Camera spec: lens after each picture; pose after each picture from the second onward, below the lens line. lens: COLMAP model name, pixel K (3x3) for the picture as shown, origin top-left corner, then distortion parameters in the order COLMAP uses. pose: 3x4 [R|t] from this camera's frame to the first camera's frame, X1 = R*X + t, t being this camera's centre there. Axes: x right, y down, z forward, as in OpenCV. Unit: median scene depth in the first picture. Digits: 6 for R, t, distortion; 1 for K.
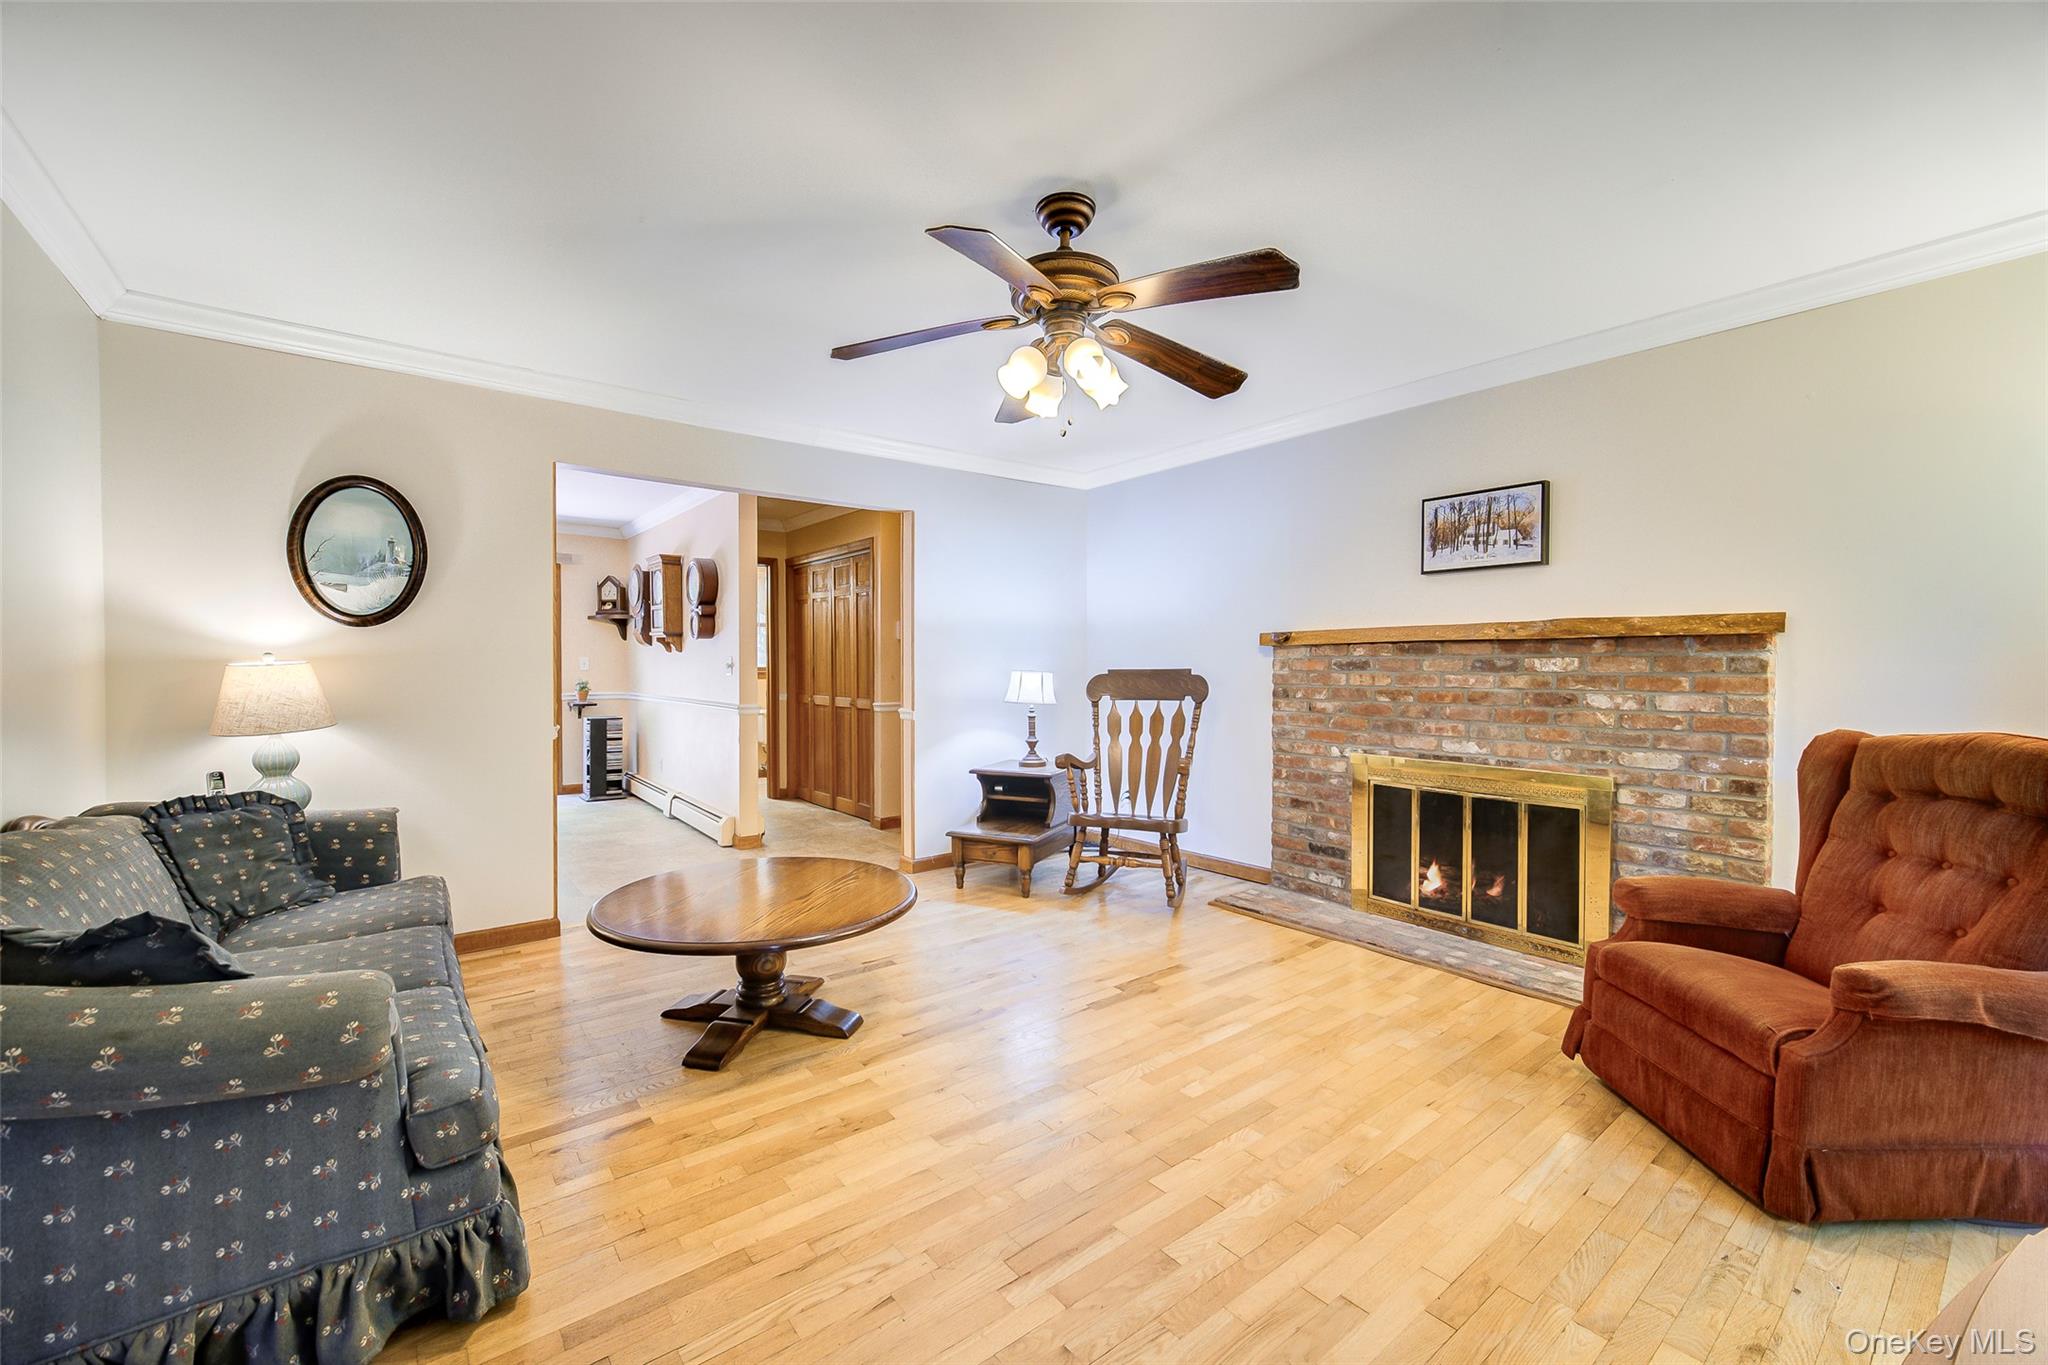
lens RADIAL K [[828.8, 0, 999.7], [0, 828.8, 681.3], [0, 0, 1]] dist [-0.002830, 0.000727]
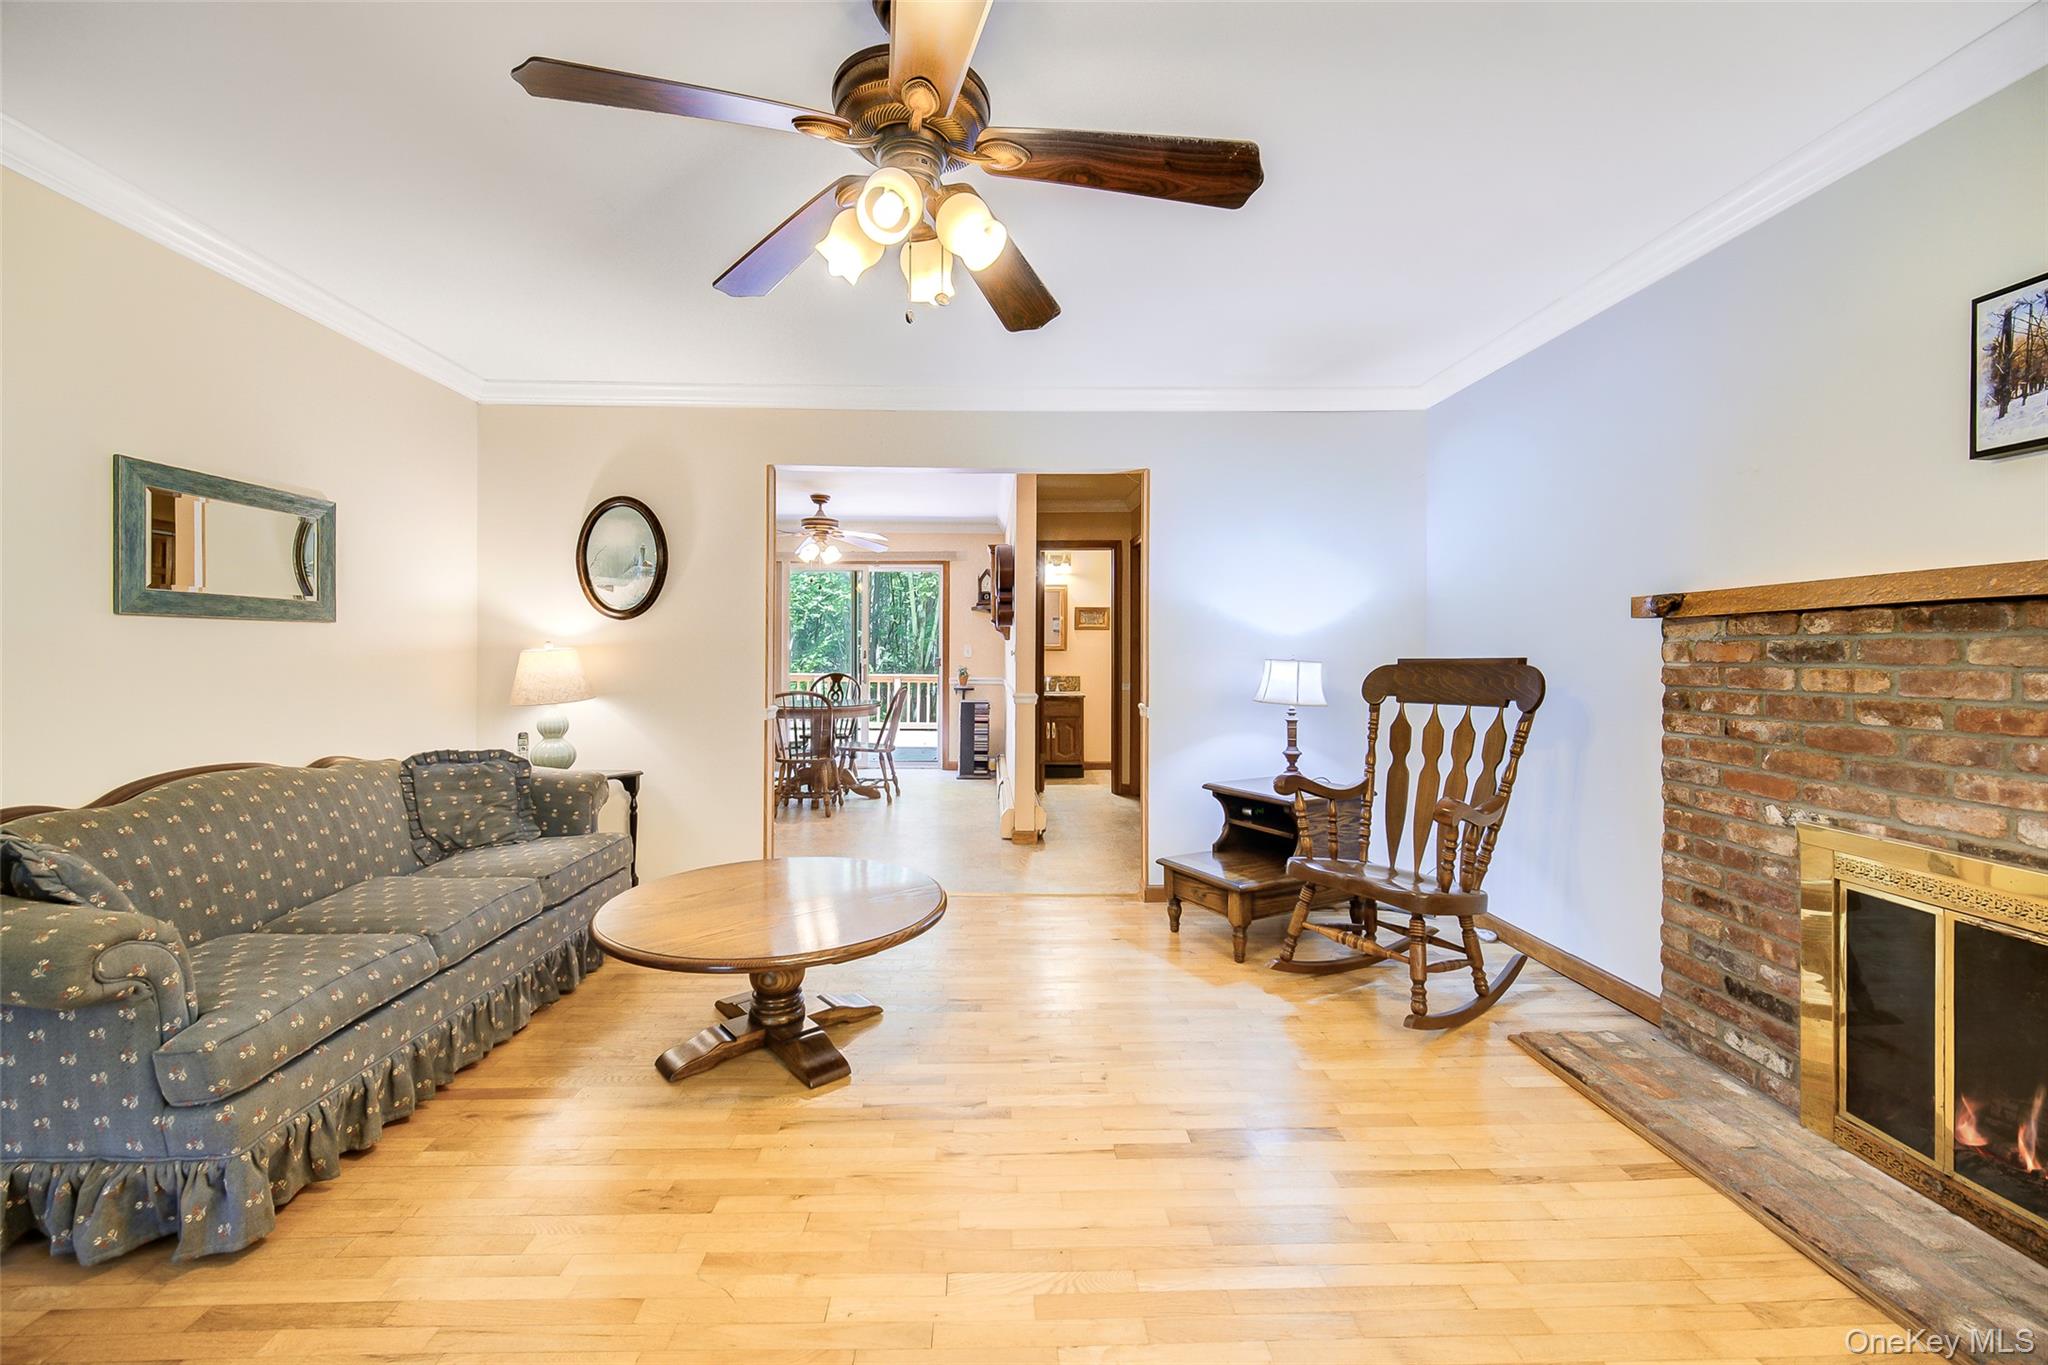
lens RADIAL K [[828.8, 0, 1005.4], [0, 828.8, 656.3], [0, 0, 1]] dist [-0.002830, 0.000727]
pose [[0.807691, 0.003408, -0.589596, 0.362086], [-0.012913, 0.999846, -0.011910, -0.004755], [0.589464, 0.017233, 0.807611, 0.317688]]
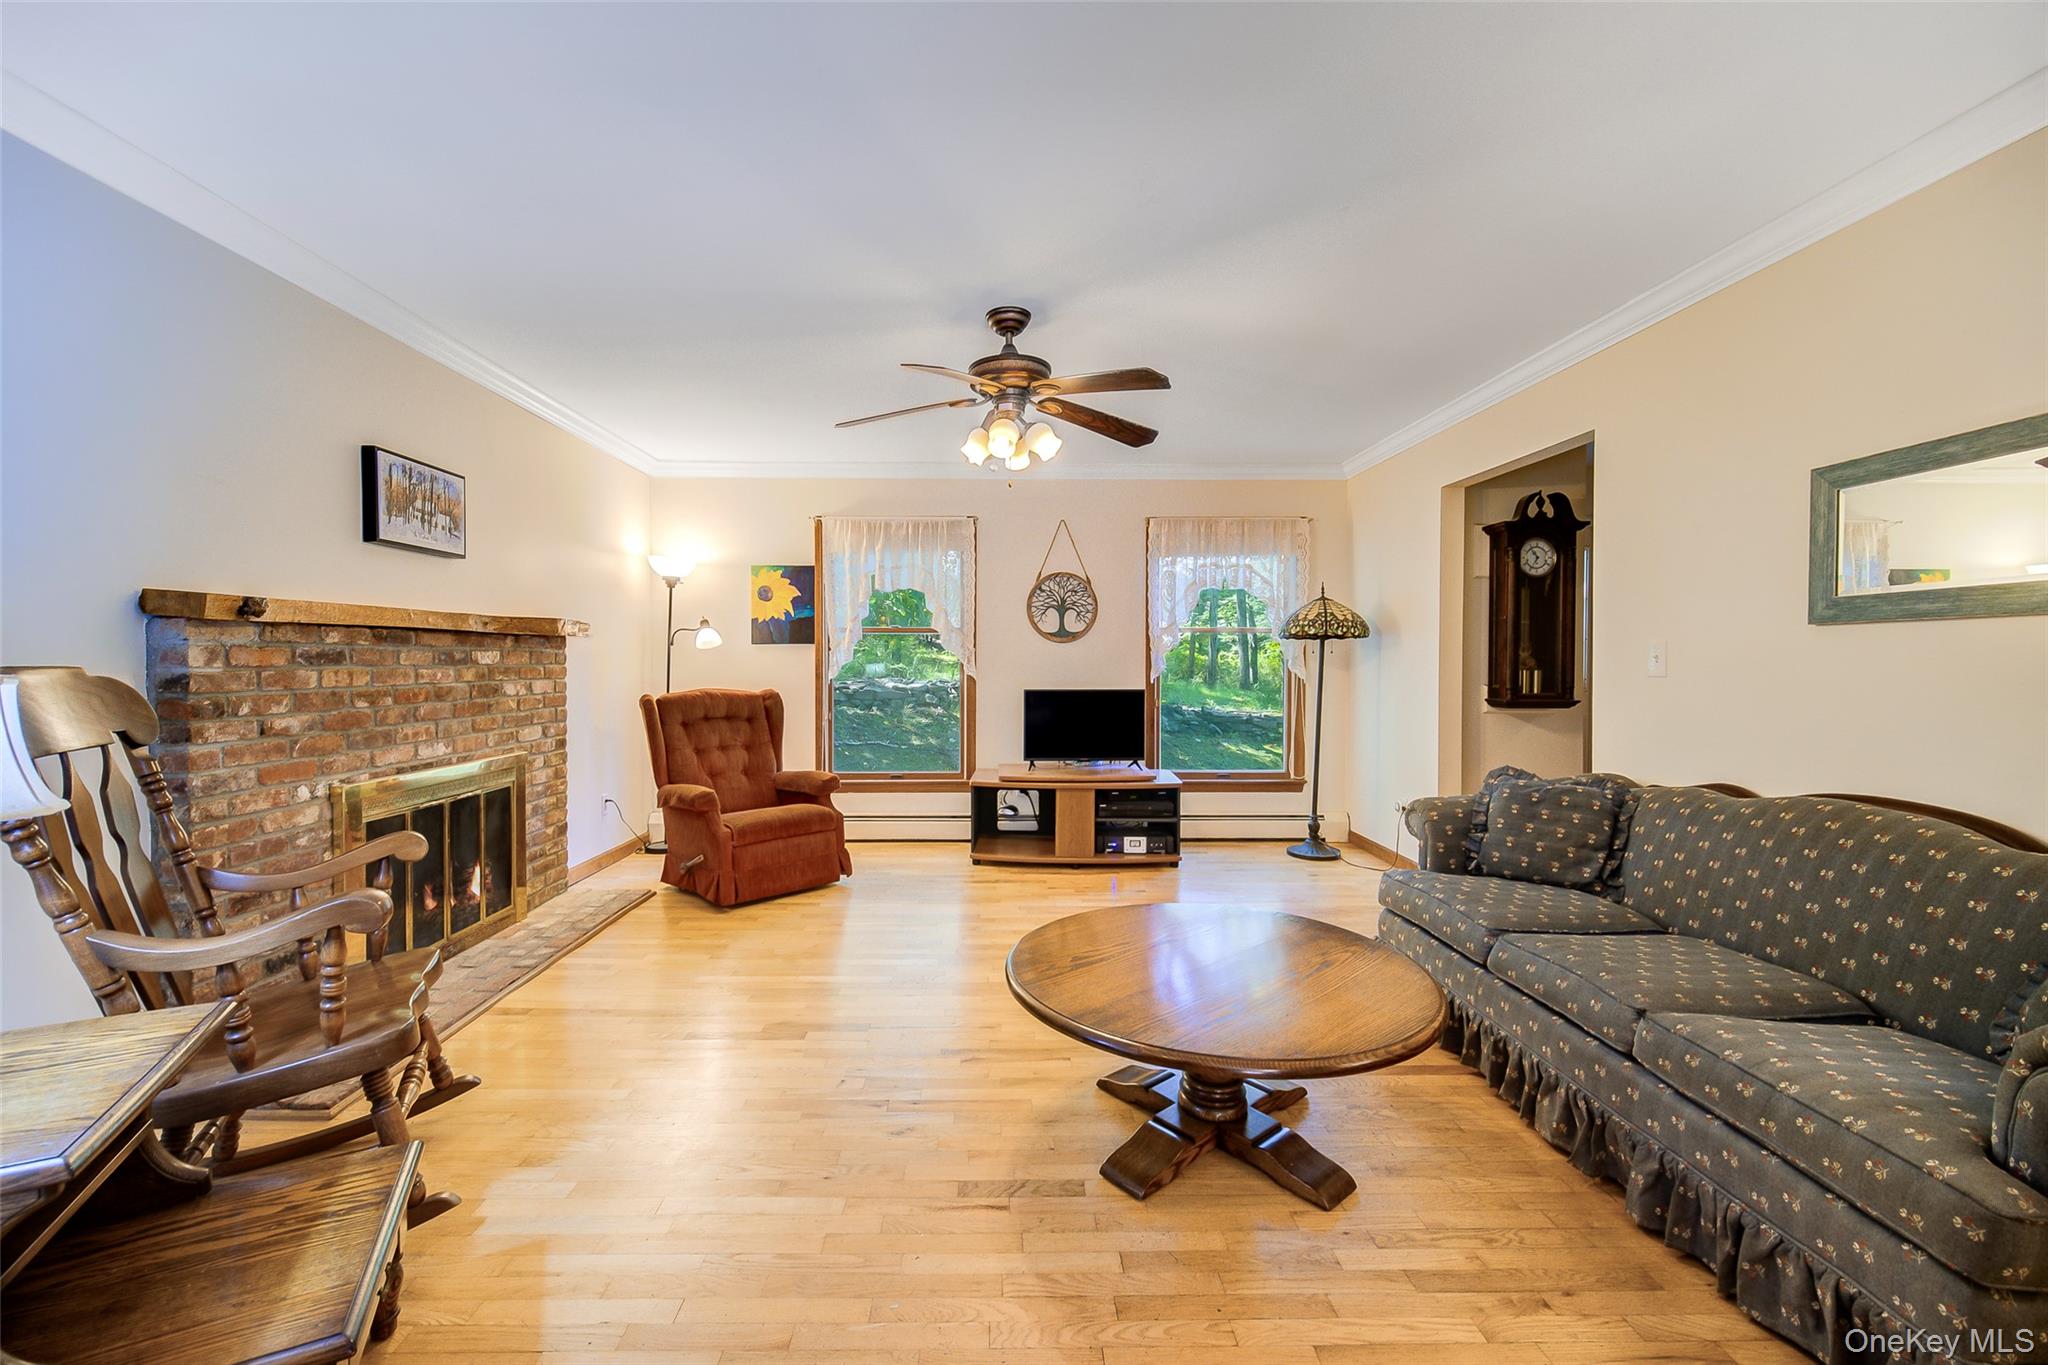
lens RADIAL K [[828.8, 0, 1004.9], [0, 828.8, 673.9], [0, 0, 1]] dist [-0.002830, 0.000727]
pose [[-0.801112, -0.011813, 0.598398, -0.458176], [0.009741, 0.999415, 0.032771, -0.025182], [-0.598435, 0.032082, -0.800529, 1.341089]]
